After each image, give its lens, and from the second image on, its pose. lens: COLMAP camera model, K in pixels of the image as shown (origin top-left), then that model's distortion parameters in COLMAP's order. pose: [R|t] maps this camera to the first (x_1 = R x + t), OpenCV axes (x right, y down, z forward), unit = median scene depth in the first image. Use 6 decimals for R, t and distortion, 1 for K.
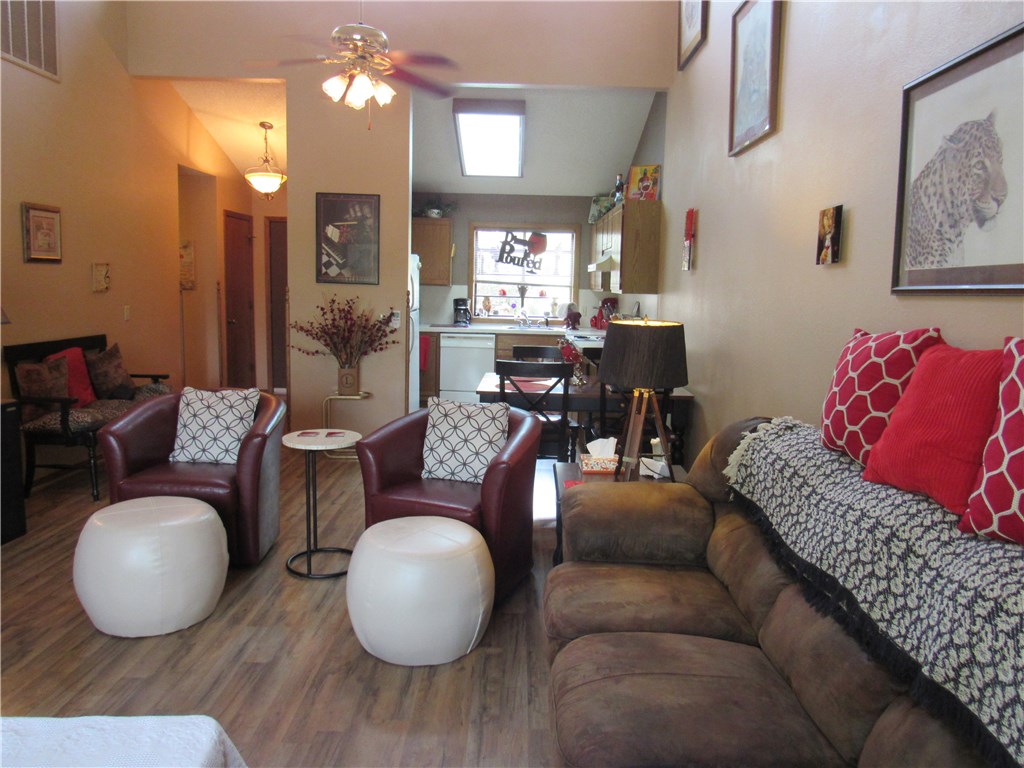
lens RADIAL K [[734.8, 0, 512.1], [0, 734.8, 382.9], [0, 0, 1]] dist [-0.020108, 0.000314]
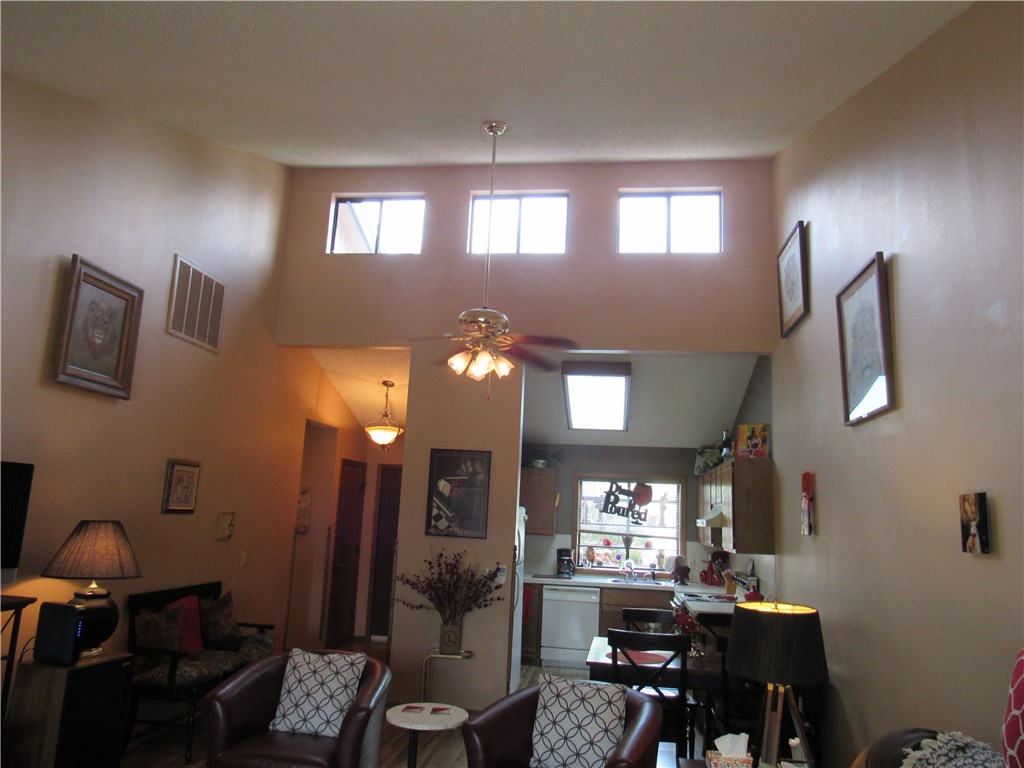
lens RADIAL K [[734.8, 0, 514.0], [0, 734.8, 386.5], [0, 0, 1]] dist [-0.020108, 0.000314]
pose [[0.991677, -0.004530, -0.128669, -0.013872], [-0.035589, 0.950796, -0.307768, -0.024168], [0.123732, 0.309786, 0.942721, -0.005403]]
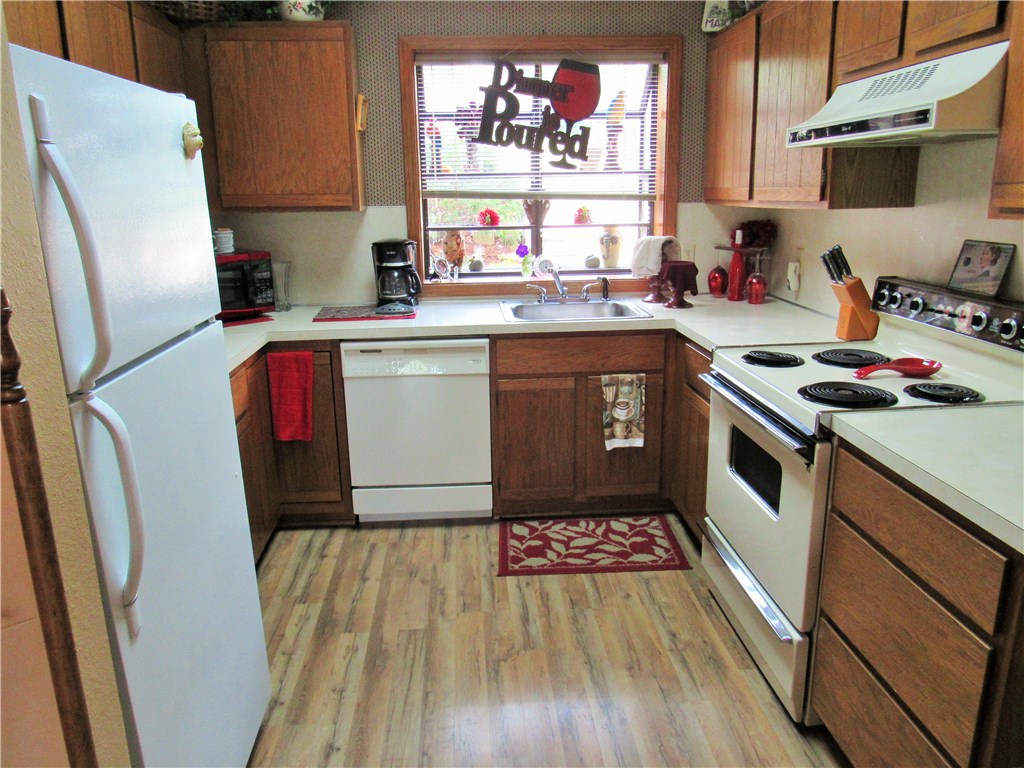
lens RADIAL K [[734.8, 0, 507.1], [0, 734.8, 382.4], [0, 0, 1]] dist [-0.020108, 0.000314]
pose [[0.996387, -0.060574, 0.059530, -0.052800], [0.053092, 0.991340, 0.120106, -0.123333], [-0.066290, -0.116511, 0.990975, 0.884298]]
